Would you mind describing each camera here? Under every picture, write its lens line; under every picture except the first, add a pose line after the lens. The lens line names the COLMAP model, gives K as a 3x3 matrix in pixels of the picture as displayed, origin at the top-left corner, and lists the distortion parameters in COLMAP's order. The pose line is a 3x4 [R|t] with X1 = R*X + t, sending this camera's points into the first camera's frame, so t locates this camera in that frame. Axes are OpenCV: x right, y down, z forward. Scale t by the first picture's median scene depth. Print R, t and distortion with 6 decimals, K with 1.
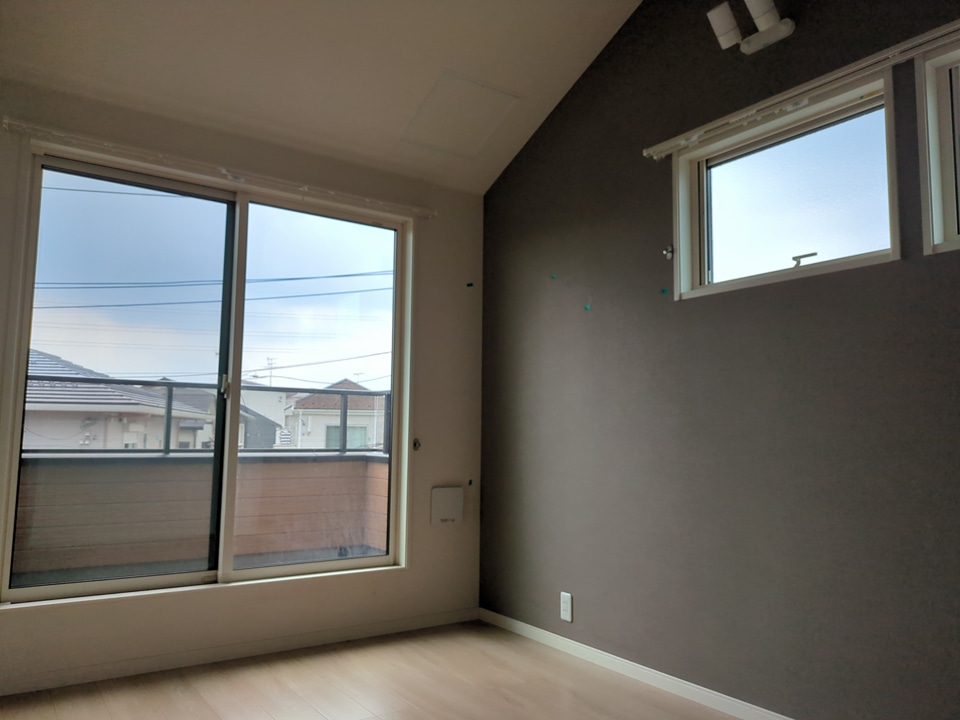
lens RADIAL K [[718.8, 0, 467.6], [0, 718.8, 357.2], [0, 0, 1]] dist [0.034206, -0.028986]
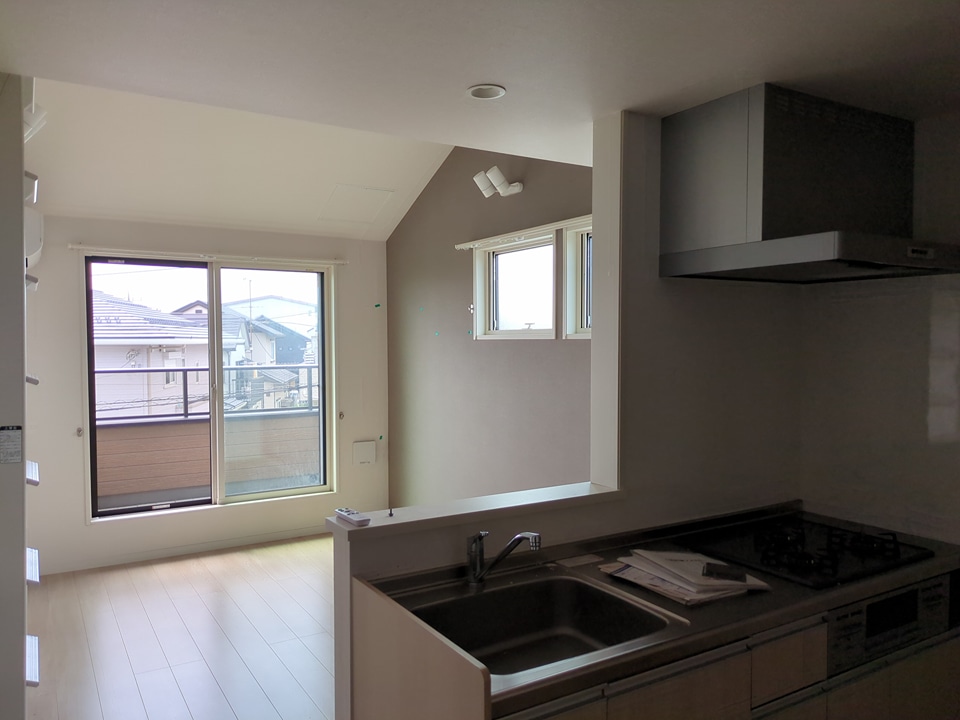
lens RADIAL K [[718.8, 0, 463.8], [0, 718.8, 365.4], [0, 0, 1]] dist [0.034206, -0.028986]
pose [[0.998516, -0.013447, -0.052782, 0.292163], [0.020856, 0.989585, 0.142433, -0.212679], [0.050317, -0.143322, 0.988396, -0.529336]]
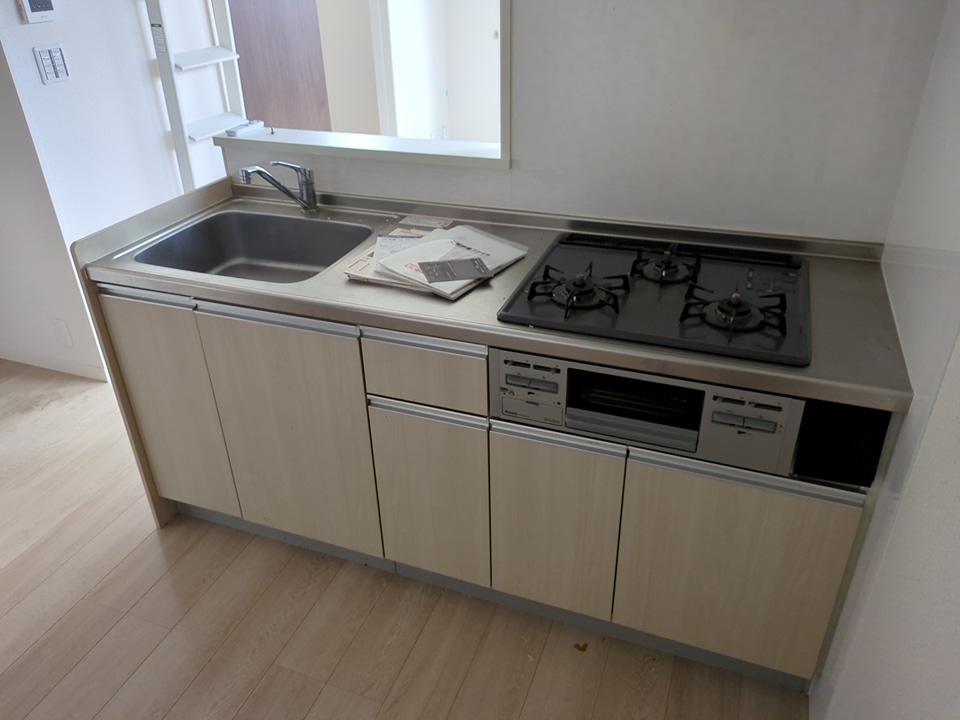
lens RADIAL K [[718.8, 0, 473.3], [0, 718.8, 360.5], [0, 0, 1]] dist [0.034206, -0.028986]
pose [[0.563489, 0.387558, -0.729574, 0.838549], [0.126859, 0.832062, 0.539981, -0.172556], [0.816325, -0.396826, 0.419692, -0.197302]]
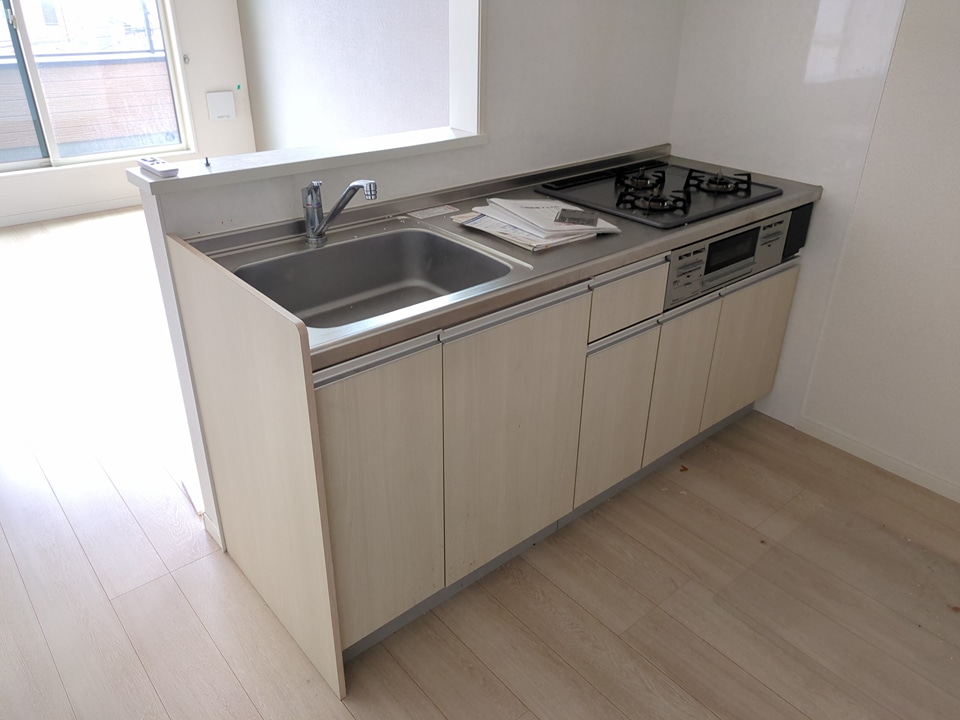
lens RADIAL K [[718.8, 0, 483.3], [0, 718.8, 354.1], [0, 0, 1]] dist [0.034206, -0.028986]
pose [[0.993869, -0.051162, 0.098014, 0.333404], [-0.011938, 0.831653, 0.555167, -0.184424], [-0.109917, -0.552934, 0.825943, -0.484875]]
